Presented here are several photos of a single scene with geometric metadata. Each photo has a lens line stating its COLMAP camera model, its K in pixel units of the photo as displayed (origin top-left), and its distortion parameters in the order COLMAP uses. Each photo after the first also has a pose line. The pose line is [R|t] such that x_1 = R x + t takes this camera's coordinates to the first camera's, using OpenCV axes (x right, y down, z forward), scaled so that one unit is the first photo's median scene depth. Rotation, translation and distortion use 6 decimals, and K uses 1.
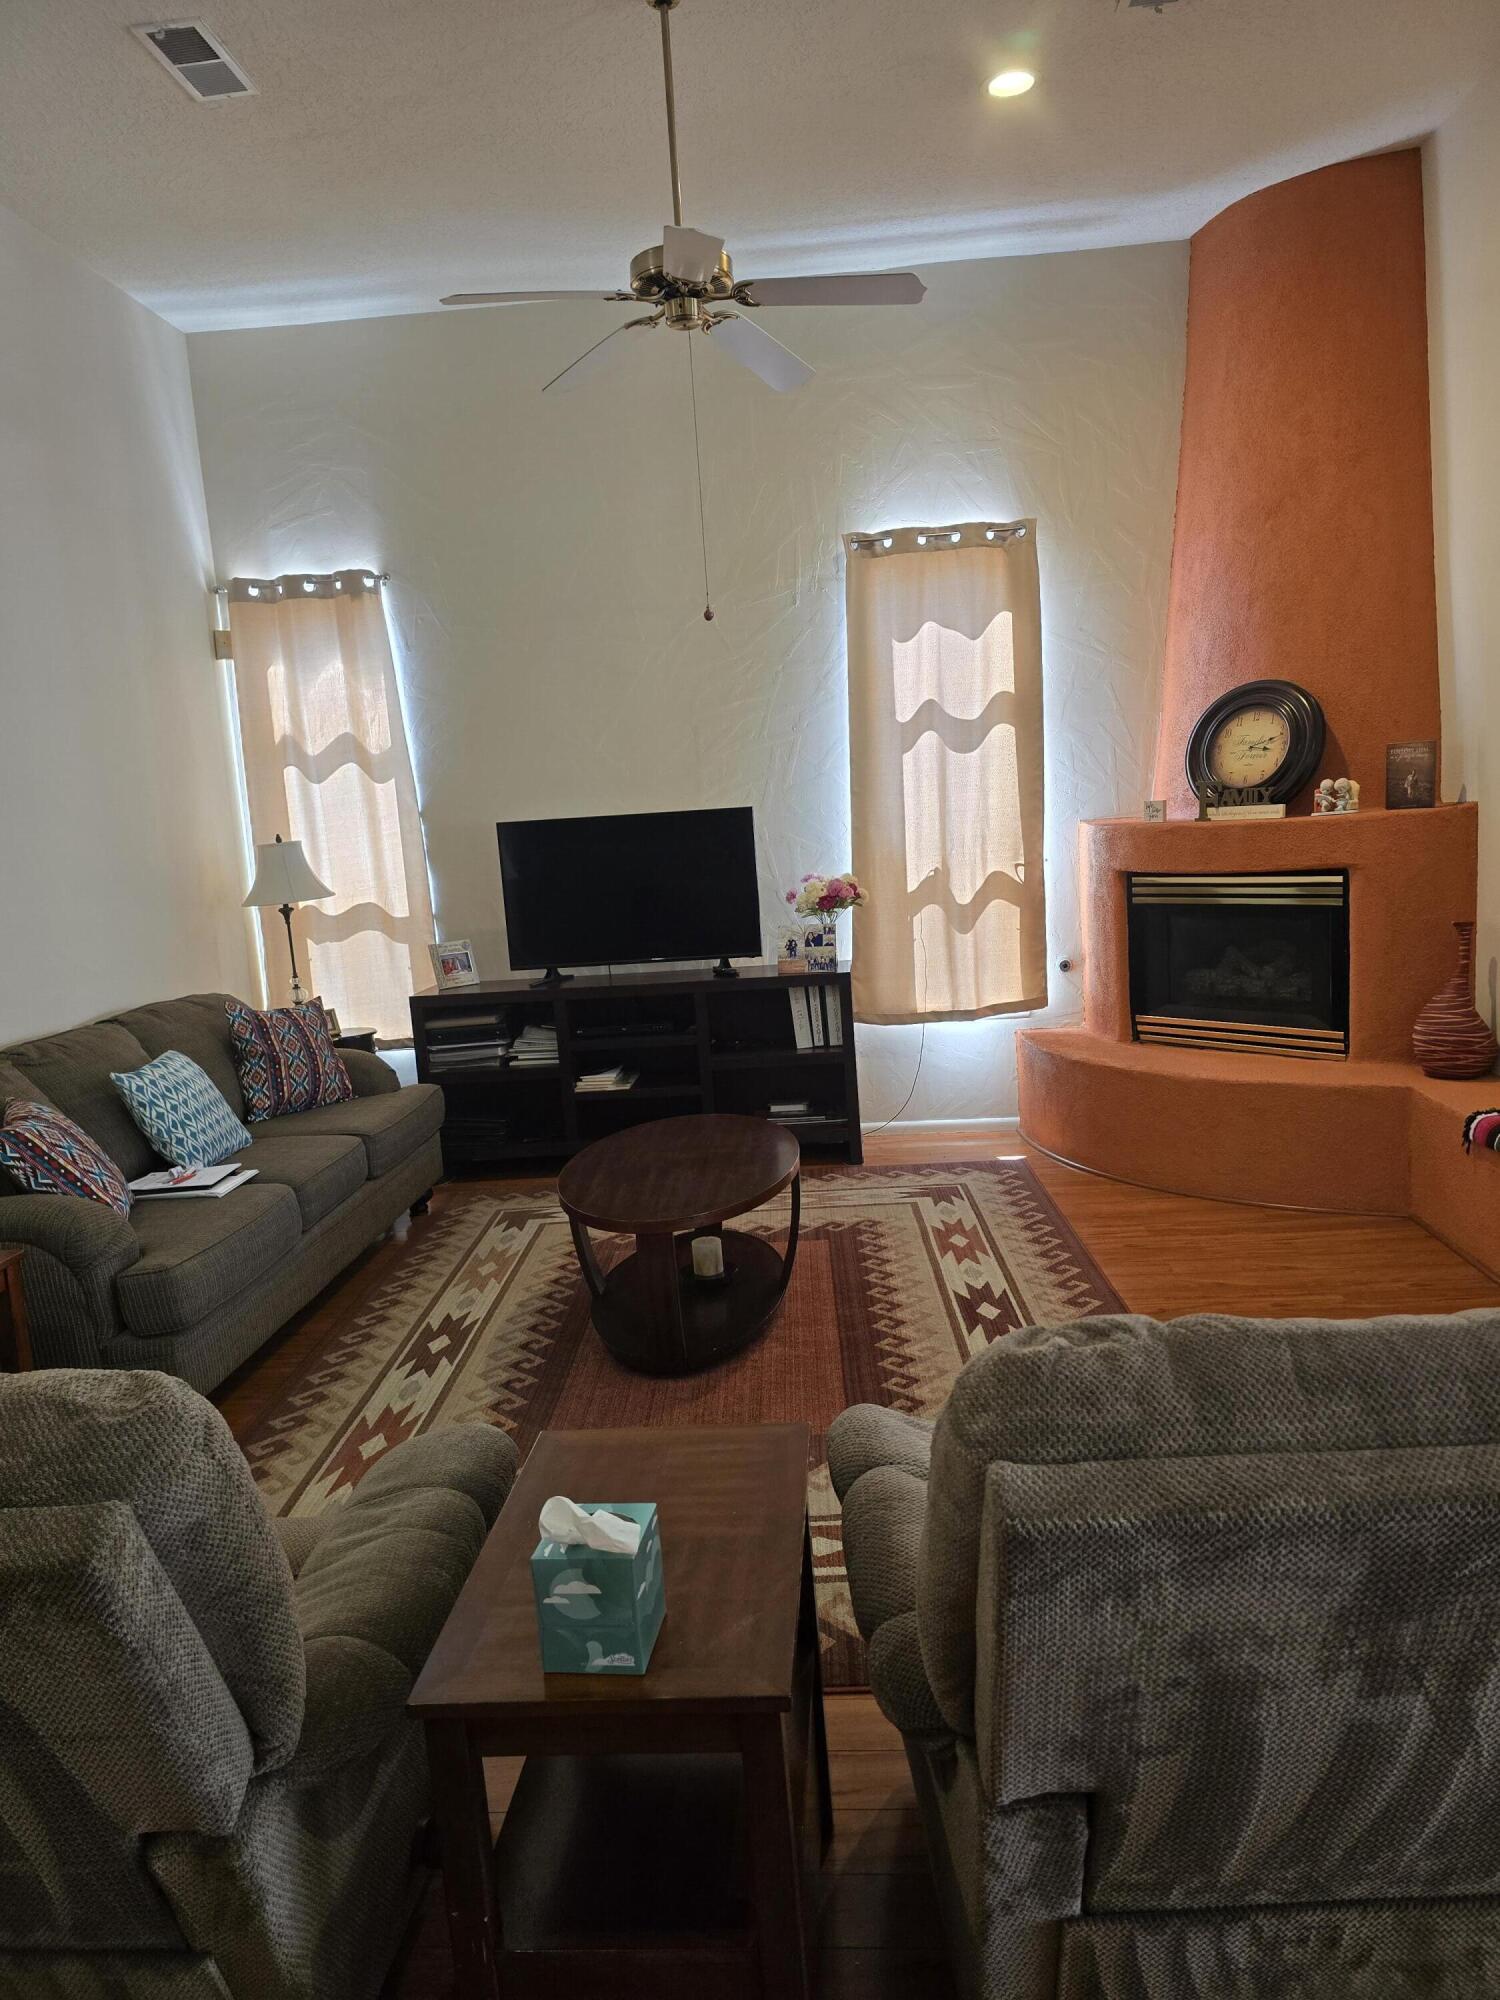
lens RADIAL K [[1345.2, 0, 750.0], [0, 1345.2, 1000.0], [0, 0, 1]] dist [0.080124, -0.076190]
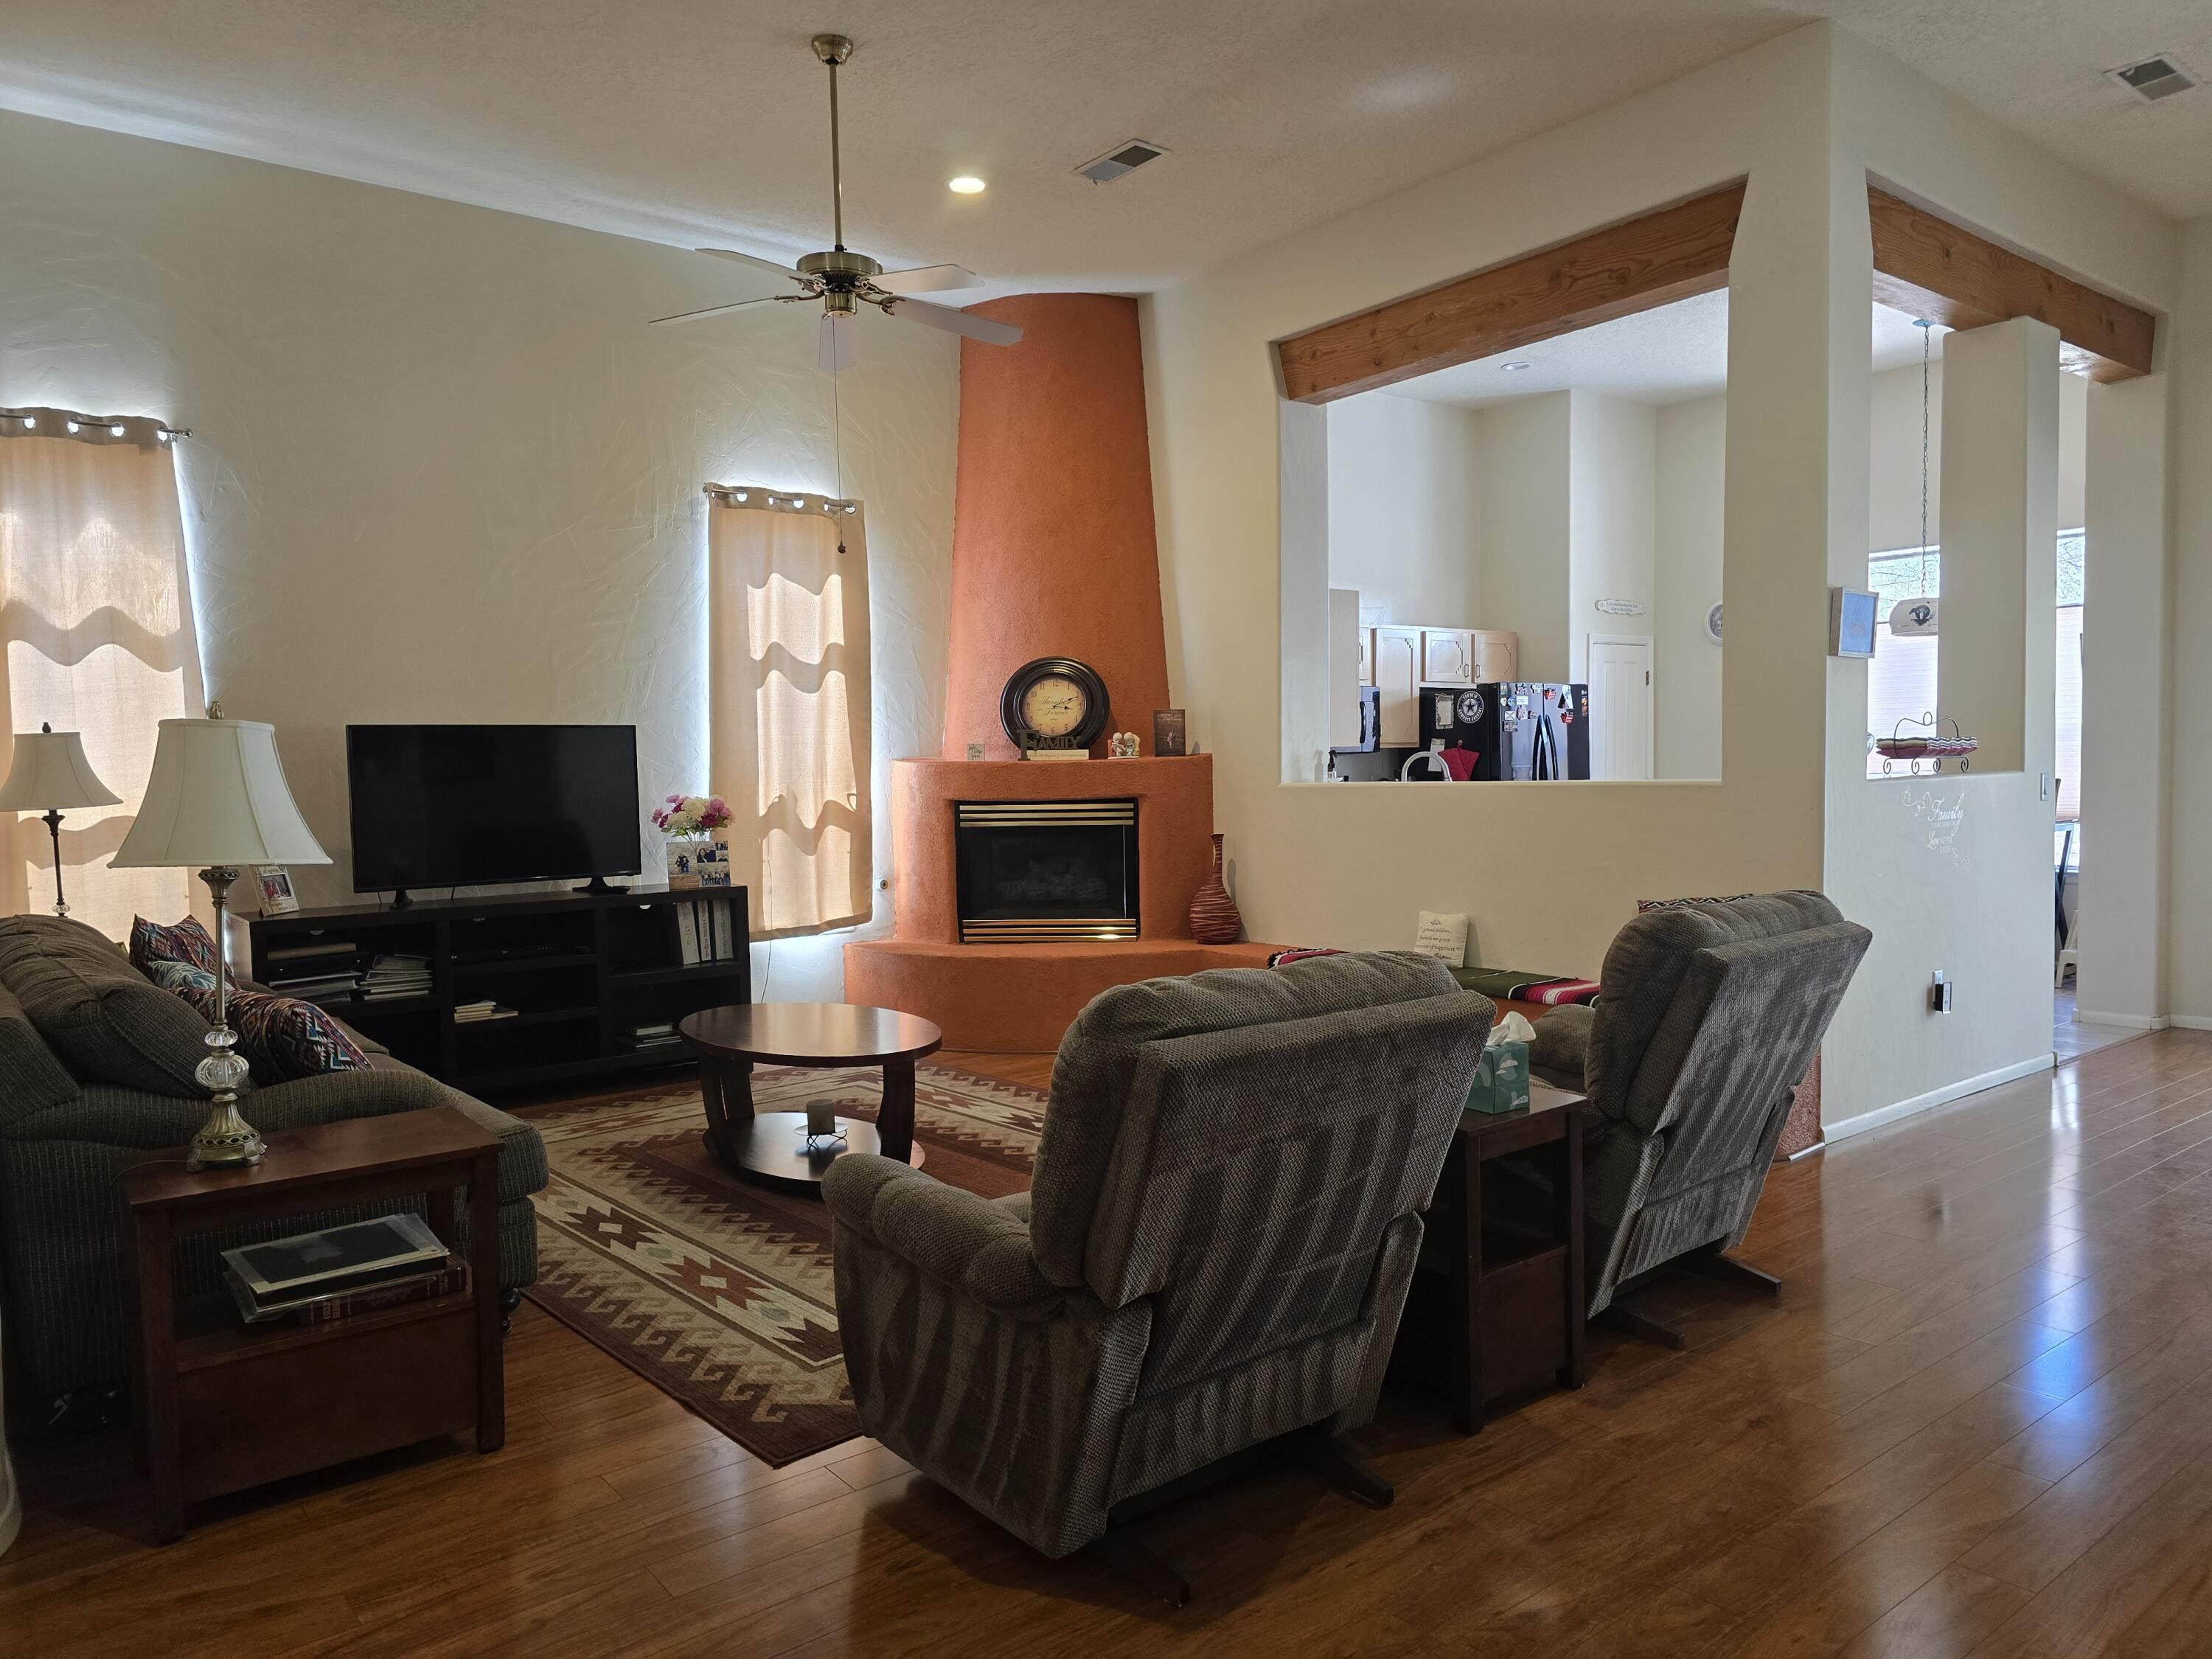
lens RADIAL K [[1487.8, 0, 1105.6], [0, 1487.8, 840.2], [0, 0, 1]] dist [0.080124, -0.076190]
pose [[0.740697, 0.014891, 0.671675, -0.490439], [0.064152, 0.993618, -0.092774, 0.068450], [-0.668770, 0.111807, 0.735014, -0.053527]]
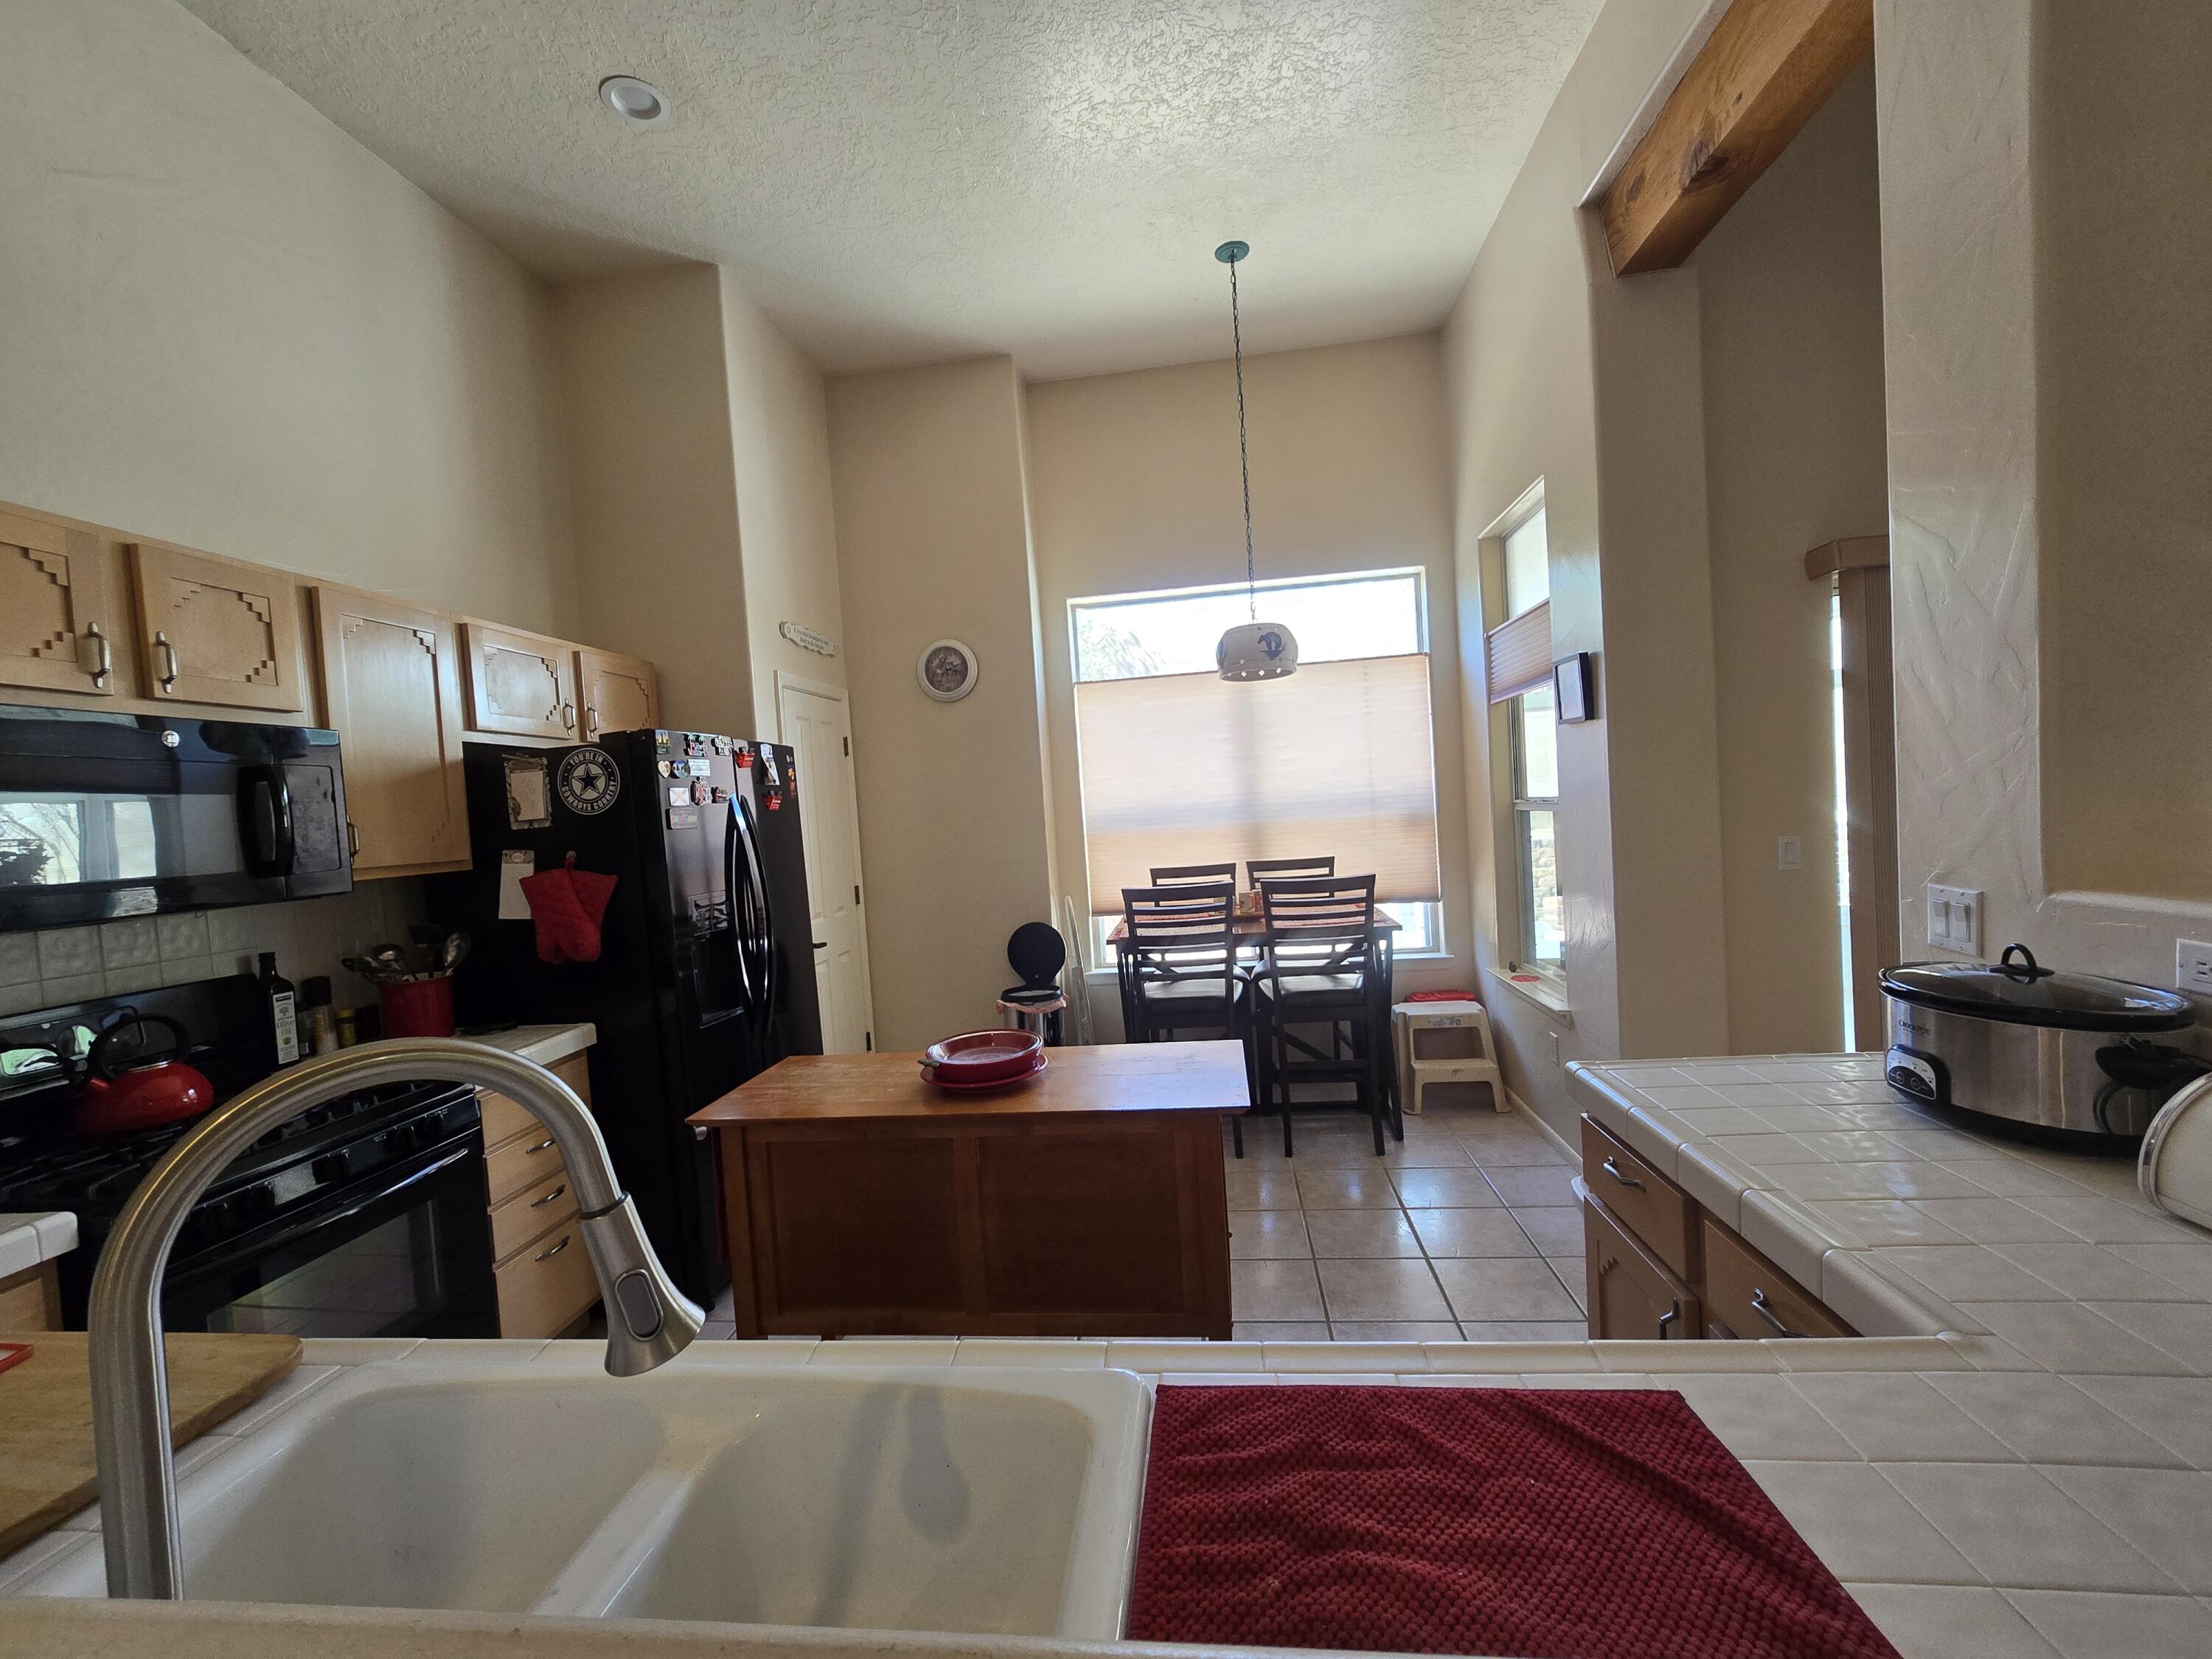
lens RADIAL K [[896.9, 0, 1098.6], [0, 896.9, 836.6], [0, 0, 1]] dist [-0.003137, -0.001036]
pose [[0.051395, 0.022424, 0.998427, 0.425450], [0.199863, 0.979292, -0.032282, -0.101127], [-0.978475, 0.201207, 0.045849, 0.573739]]
